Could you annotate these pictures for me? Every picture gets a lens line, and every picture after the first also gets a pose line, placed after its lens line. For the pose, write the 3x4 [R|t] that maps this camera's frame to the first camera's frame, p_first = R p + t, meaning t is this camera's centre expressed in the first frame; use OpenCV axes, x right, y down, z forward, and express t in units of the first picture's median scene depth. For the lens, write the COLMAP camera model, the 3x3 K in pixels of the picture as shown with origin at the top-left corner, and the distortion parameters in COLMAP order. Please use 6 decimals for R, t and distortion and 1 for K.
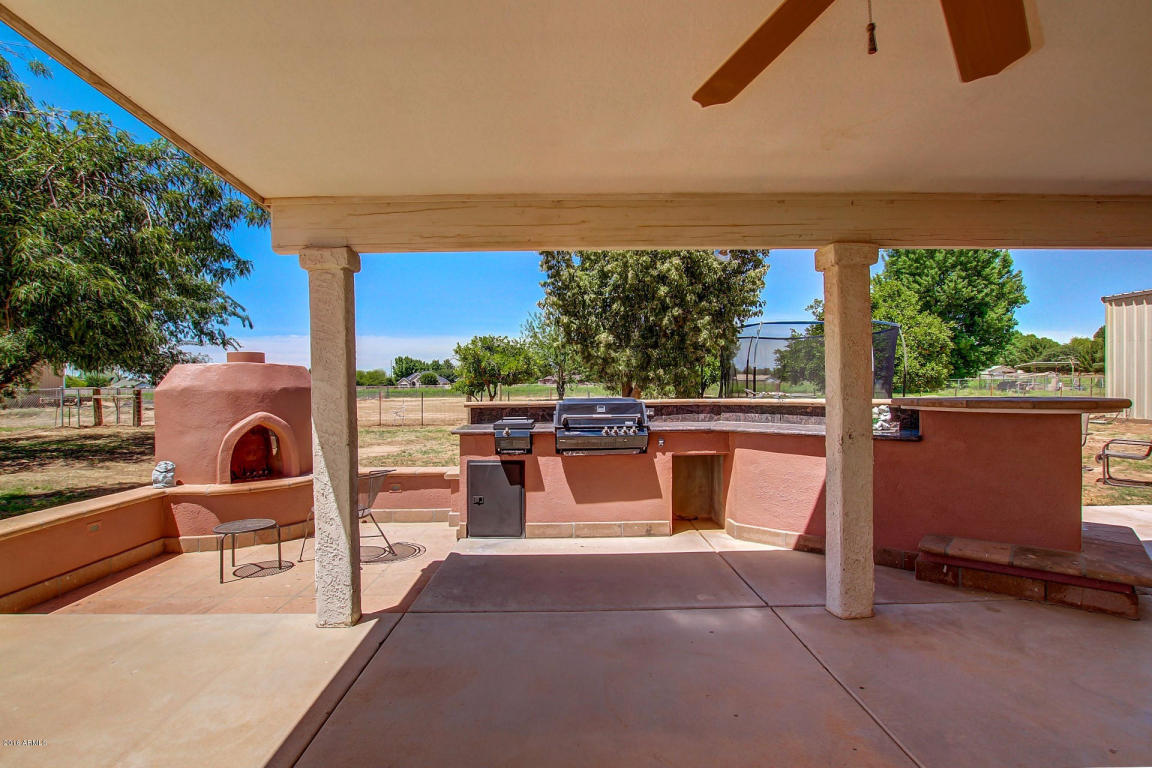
lens RADIAL K [[553.2, 0, 566.7], [0, 553.2, 390.1], [0, 0, 1]] dist [-0.029697, 0.000702]
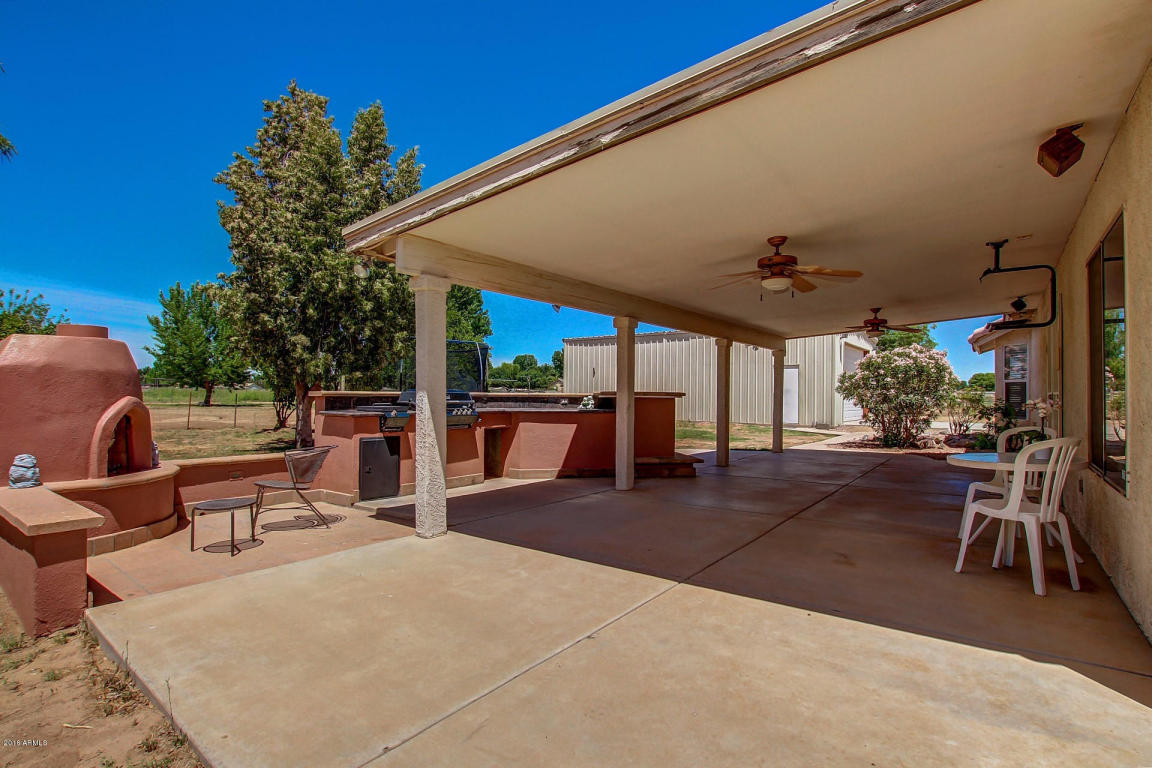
lens RADIAL K [[553.2, 0, 566.7], [0, 553.2, 390.1], [0, 0, 1]] dist [-0.029697, 0.000702]
pose [[0.632614, 0.023526, 0.774110, -0.831234], [-0.008501, 0.999689, -0.023435, 0.046679], [-0.774420, 0.008244, 0.632618, -0.121047]]
